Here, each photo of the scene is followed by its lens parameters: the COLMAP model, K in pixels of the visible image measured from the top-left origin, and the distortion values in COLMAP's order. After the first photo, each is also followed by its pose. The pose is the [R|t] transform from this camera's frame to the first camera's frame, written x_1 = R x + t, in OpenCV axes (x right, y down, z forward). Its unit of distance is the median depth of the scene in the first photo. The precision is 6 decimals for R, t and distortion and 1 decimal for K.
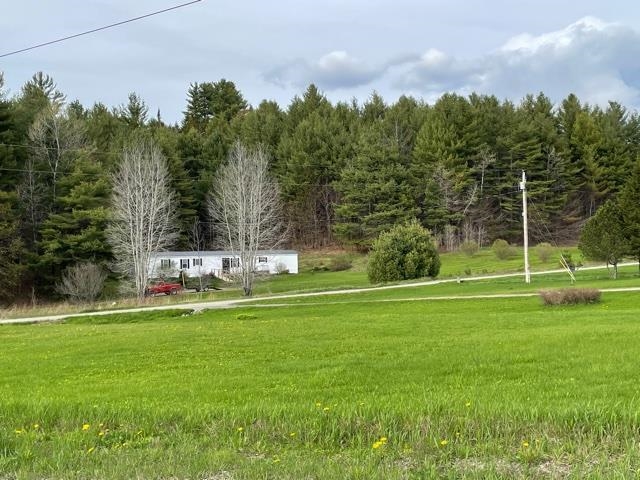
lens RADIAL K [[838.6, 0, 319.4], [0, 838.6, 239.5], [0, 0, 1]] dist [0.041187, 0.000000]
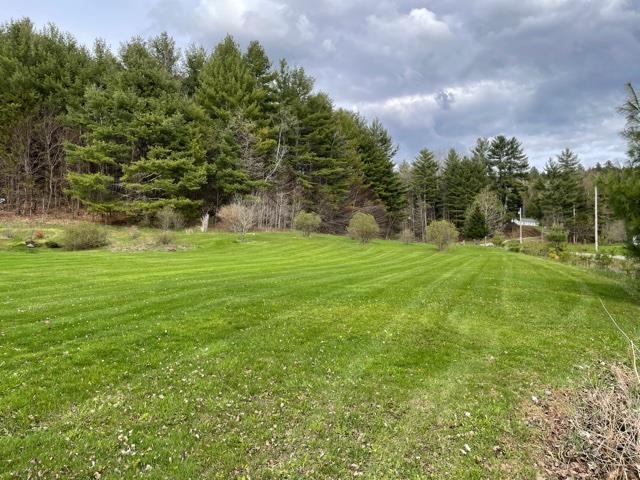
lens RADIAL K [[479.0, 0, 325.4], [0, 479.0, 236.7], [0, 0, 1]] dist [0.072674, -0.097020]
pose [[0.828744, 0.065538, 0.555778, -0.019509], [-0.055932, 0.997846, -0.034264, 0.029216], [-0.556826, -0.002689, 0.830624, 0.620920]]
